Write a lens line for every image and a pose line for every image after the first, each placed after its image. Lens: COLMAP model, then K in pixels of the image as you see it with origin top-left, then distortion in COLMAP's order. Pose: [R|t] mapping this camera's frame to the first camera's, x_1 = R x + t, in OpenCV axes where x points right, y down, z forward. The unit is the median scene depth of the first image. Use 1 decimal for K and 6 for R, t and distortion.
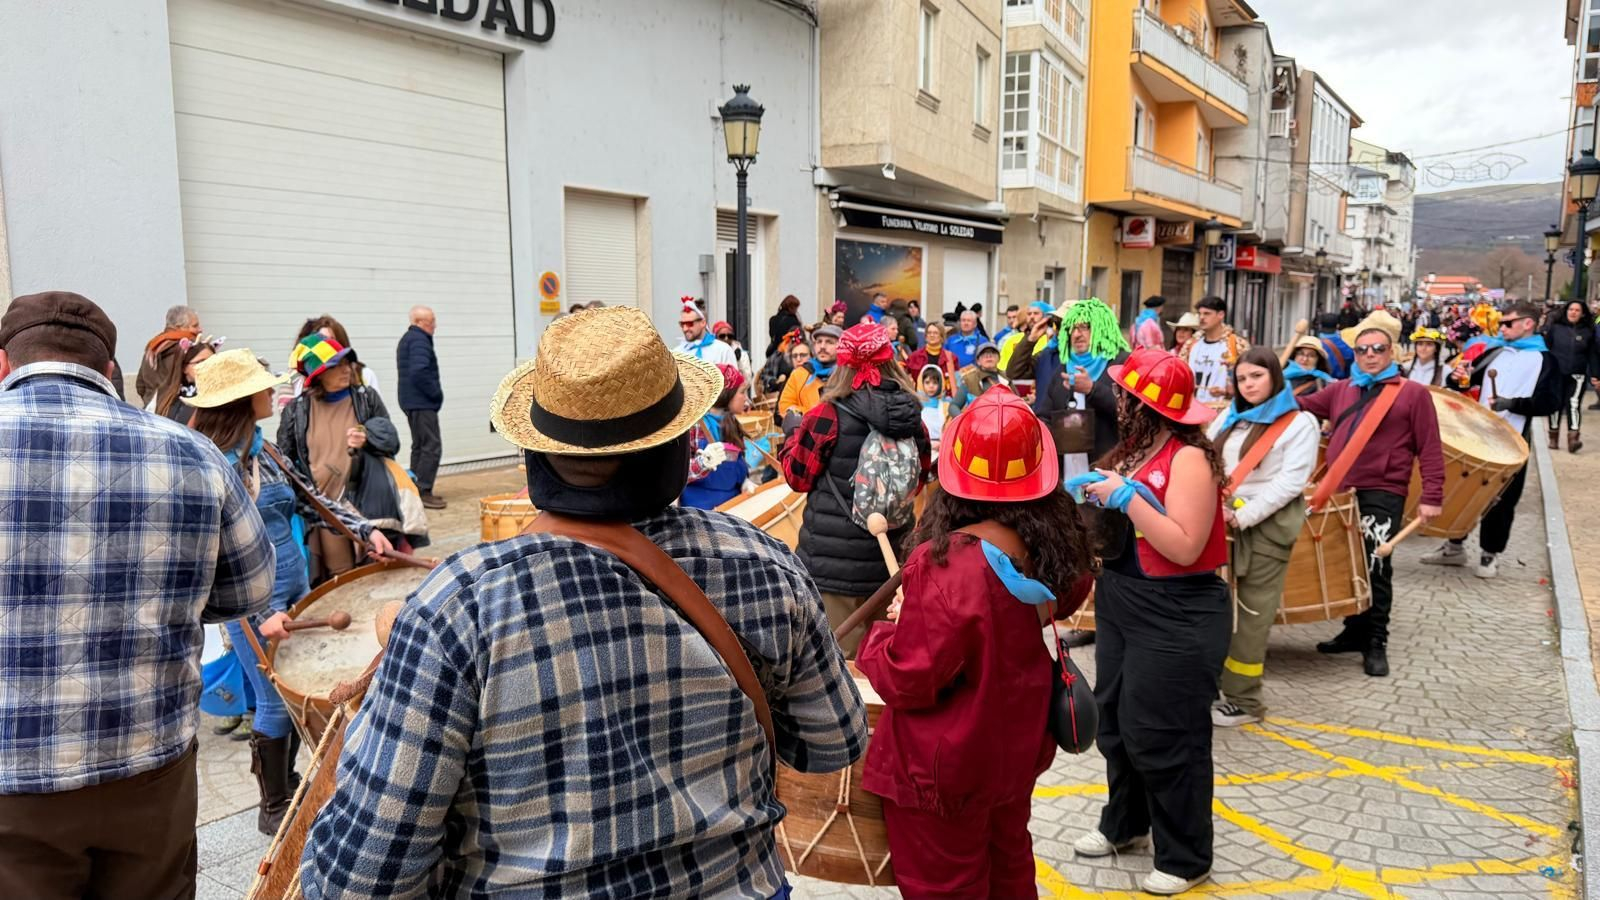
lens RADIAL K [[1186.1, 0, 800.0], [0, 1186.1, 450.0], [0, 0, 1]] dist [0.042465, -0.044478]
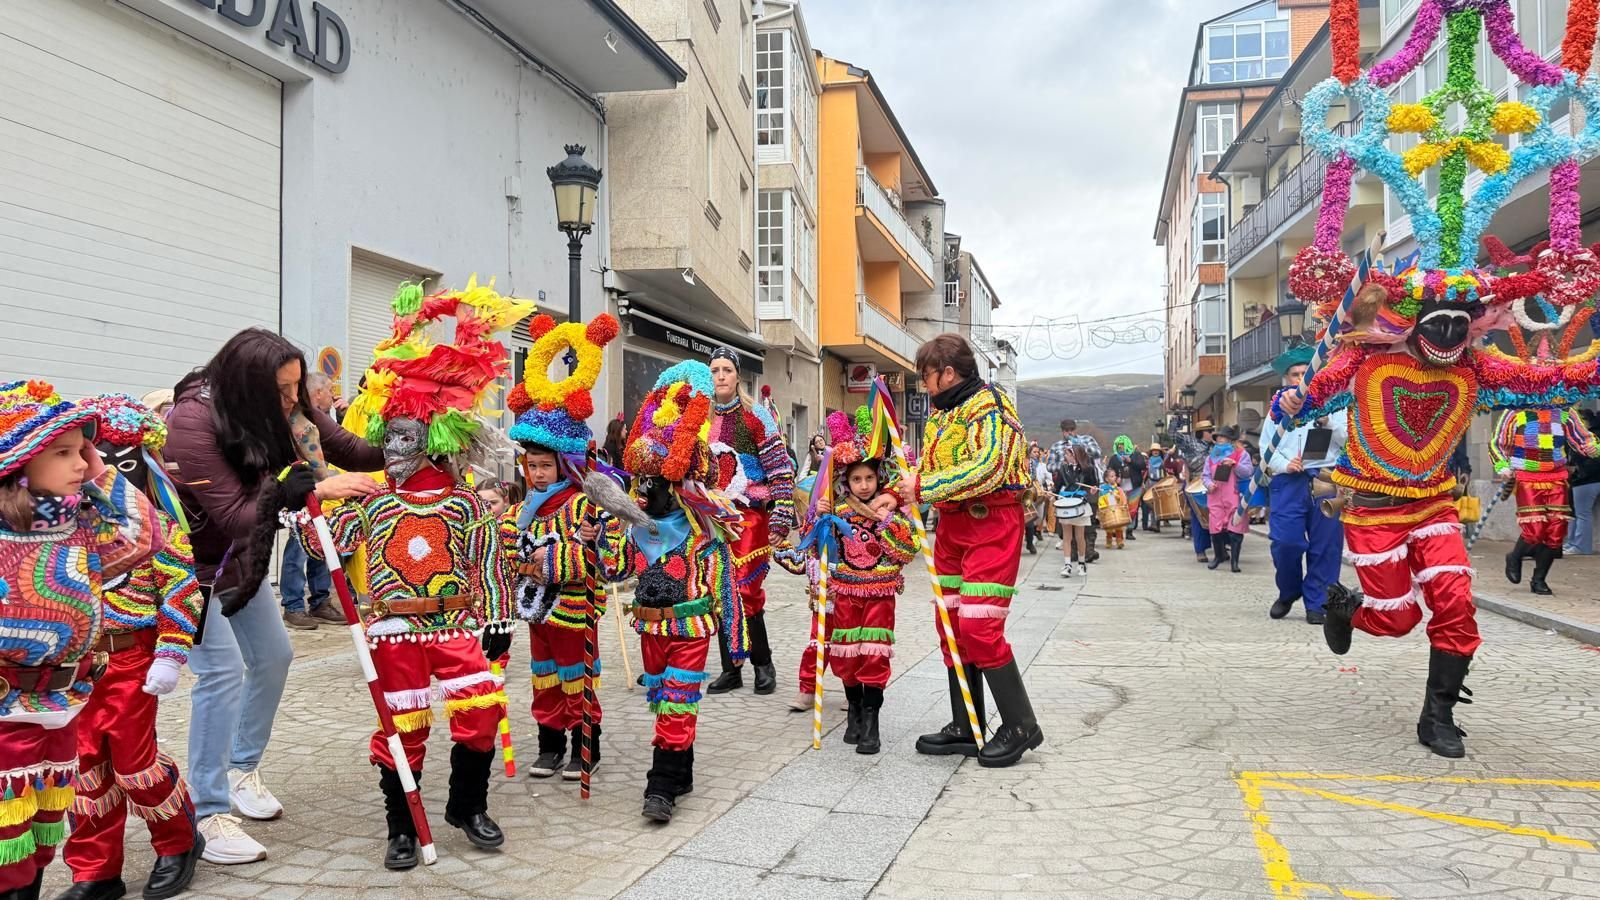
lens RADIAL K [[1153.7, 0, 800.0], [0, 1153.7, 450.0], [0, 0, 1]] dist [0.166301, -0.263880]
pose [[0.954170, 0.003232, 0.299248, -0.092388], [0.042056, 0.988570, -0.144775, 0.030727], [-0.296296, 0.150725, 0.943128, 0.101467]]
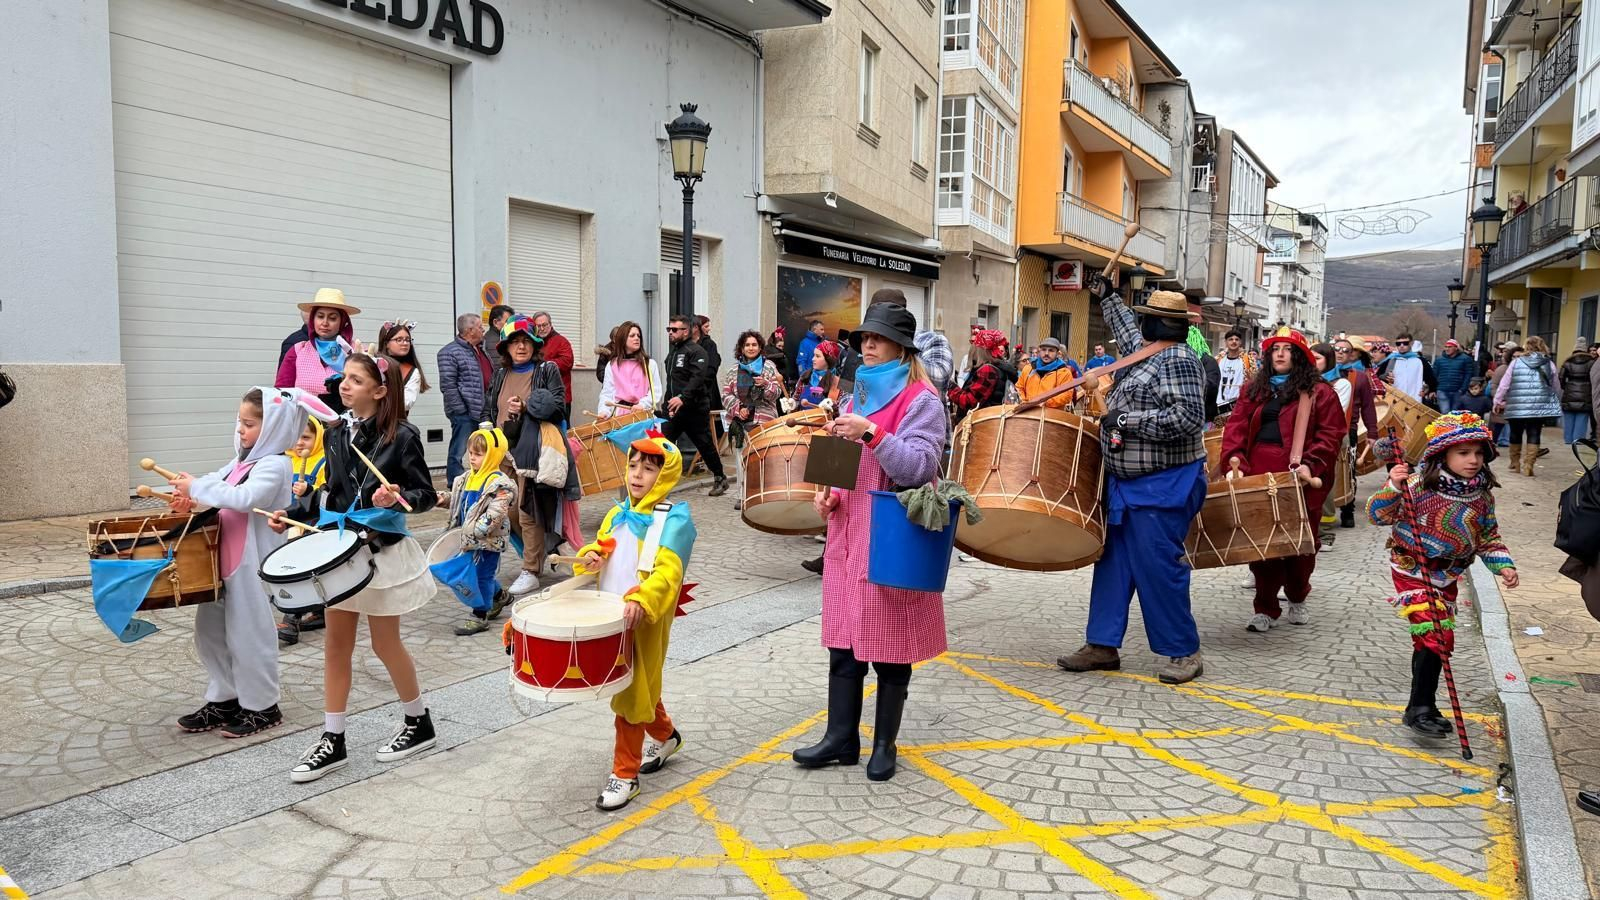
lens RADIAL K [[1170.4, 0, 806.6], [0, 1170.4, 449.4], [0, 0, 1]] dist [0.096526, -0.136643]
pose [[0.998036, 0.011821, 0.061519, -0.004552], [-0.009211, 0.999052, -0.042538, 0.018679], [-0.061964, 0.041888, 0.997199, 0.000219]]
